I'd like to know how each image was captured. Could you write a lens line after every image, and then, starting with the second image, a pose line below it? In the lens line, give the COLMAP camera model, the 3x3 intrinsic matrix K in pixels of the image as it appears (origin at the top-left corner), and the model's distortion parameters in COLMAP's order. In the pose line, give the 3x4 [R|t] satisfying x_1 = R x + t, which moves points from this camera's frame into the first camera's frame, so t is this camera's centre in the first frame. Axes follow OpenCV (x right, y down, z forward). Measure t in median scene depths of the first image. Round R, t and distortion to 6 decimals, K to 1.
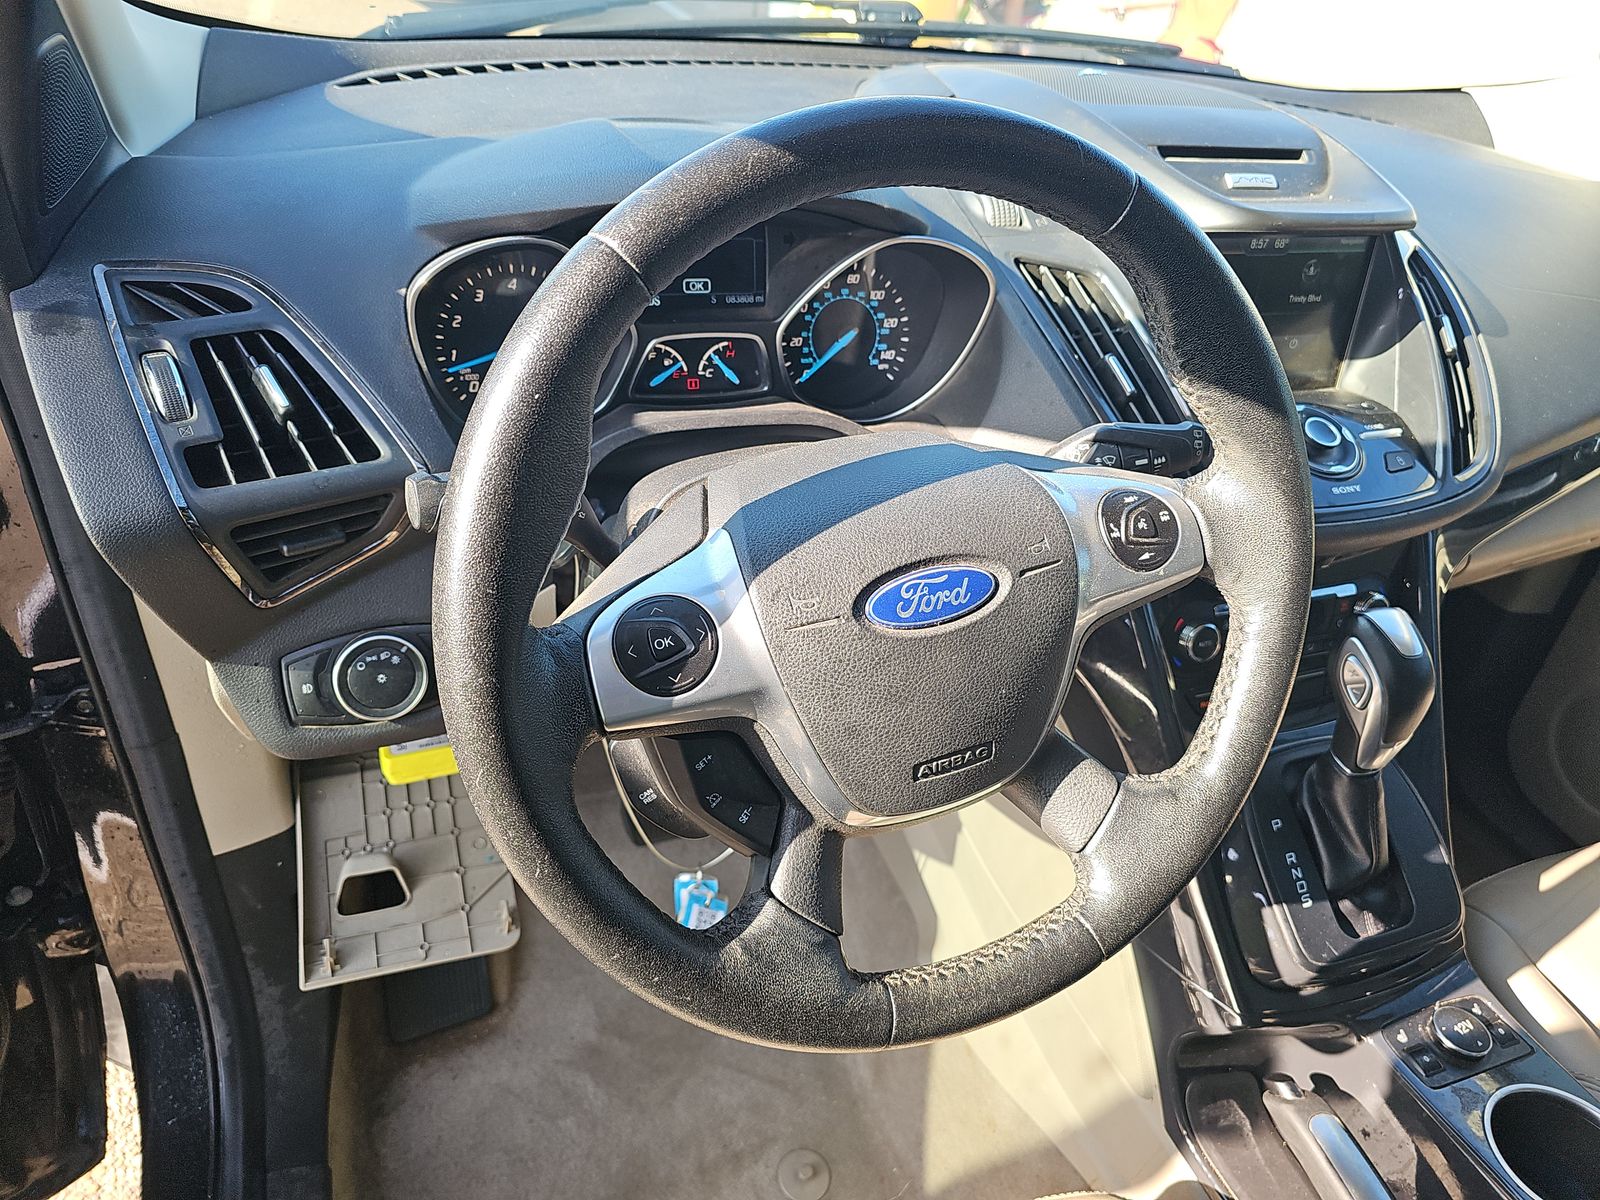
lens RADIAL K [[1077.0, 0, 806.0], [0, 1077.0, 628.8], [0, 0, 1]] dist [0.036130, -0.002194]
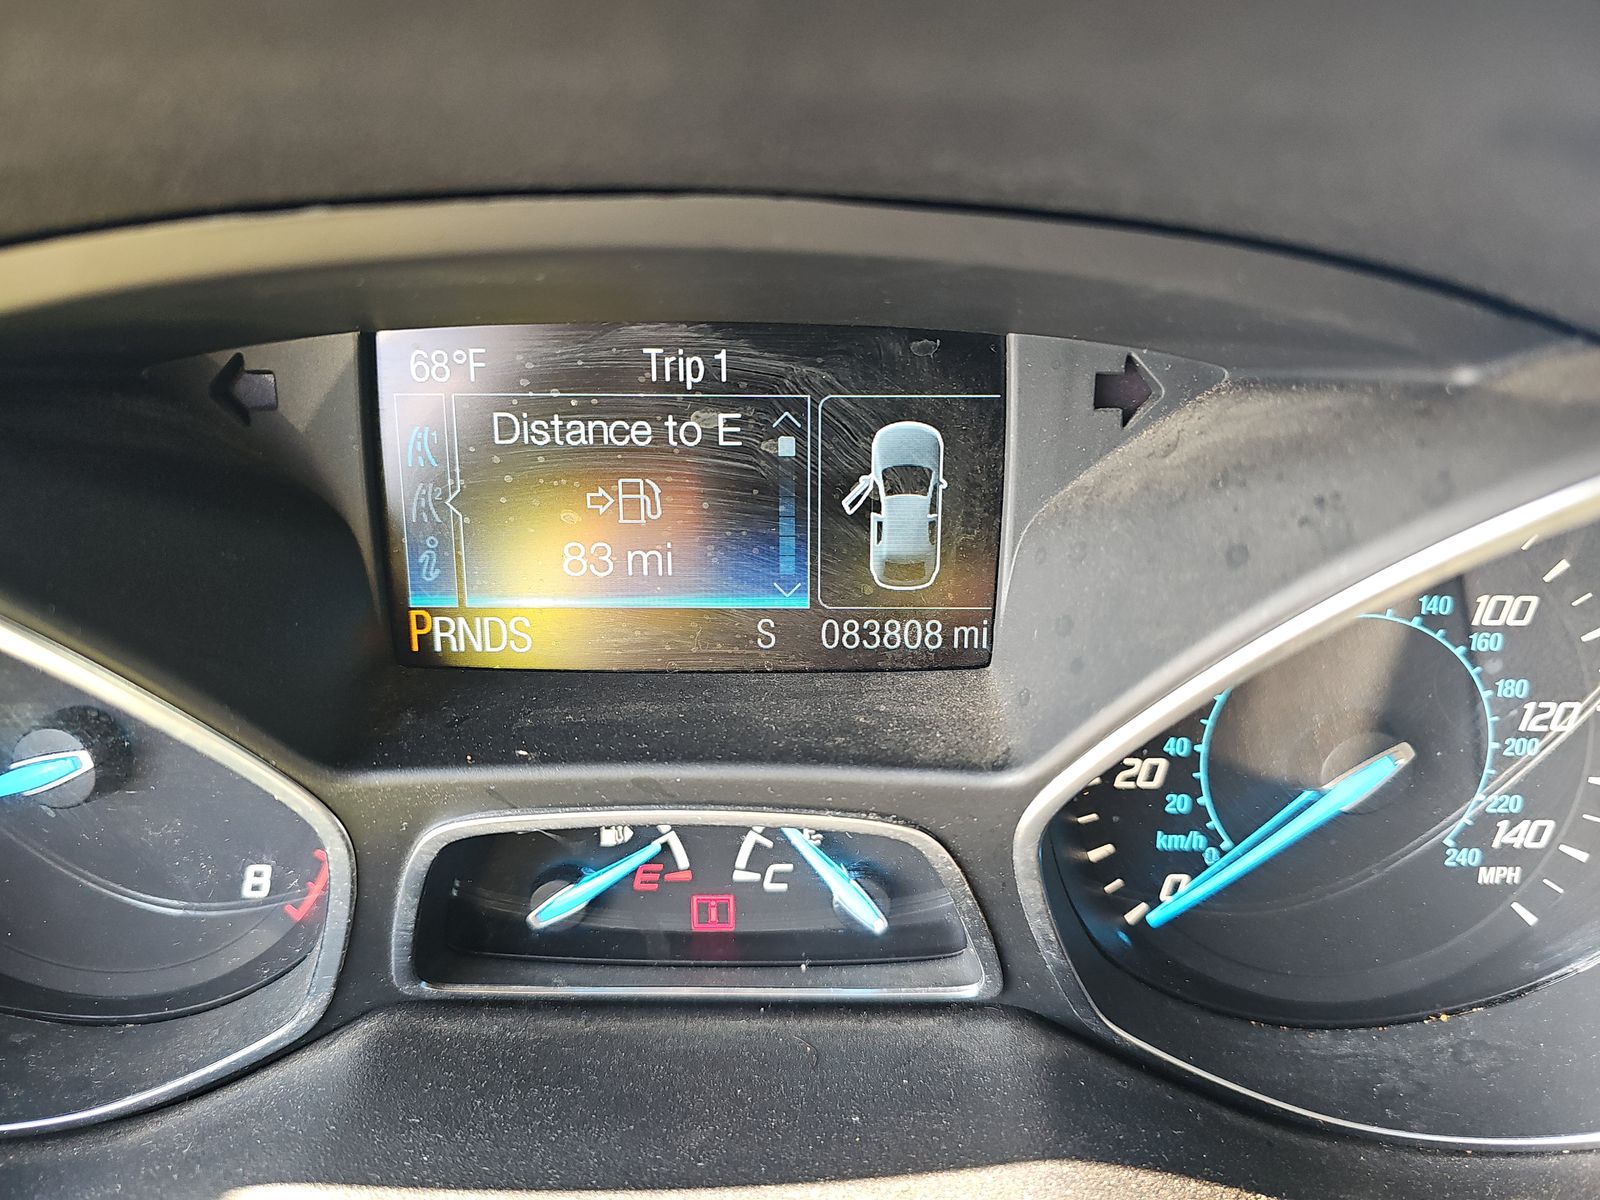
lens RADIAL K [[1109.3, 0, 800.0], [0, 1109.3, 600.0], [0, 0, 1]] dist [-0.048768, -0.001937]
pose [[0.926675, 0.075587, -0.368185, 0.008918], [-0.127226, 0.984826, -0.118031, -0.266550], [0.353677, 0.156219, 0.922230, 0.730309]]
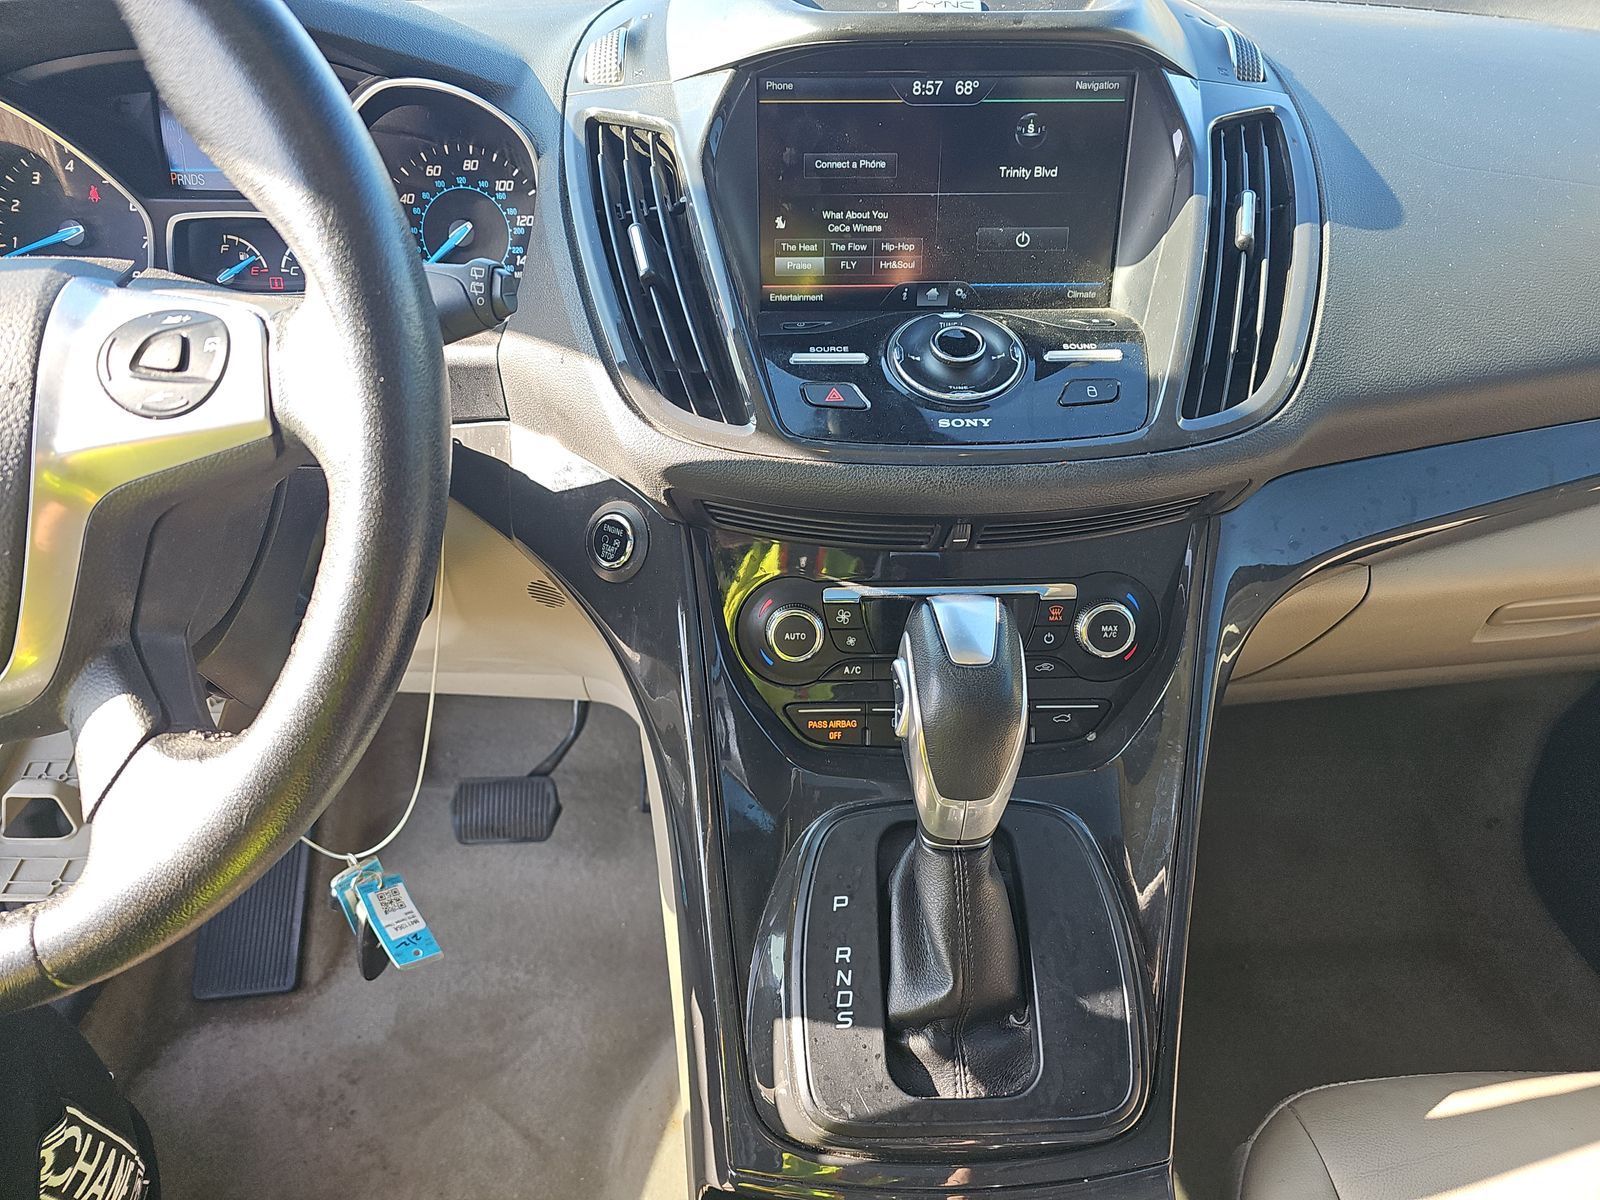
lens RADIAL K [[1072.8, 0, 784.9], [0, 1072.8, 623.9], [0, 0, 1]] dist [0.087822, -0.093690]
pose [[0.936066, 0.096220, -0.338412, 0.593553], [-0.117462, 0.992154, -0.042811, 0.036521], [0.331638, 0.079824, 0.940024, 0.316798]]
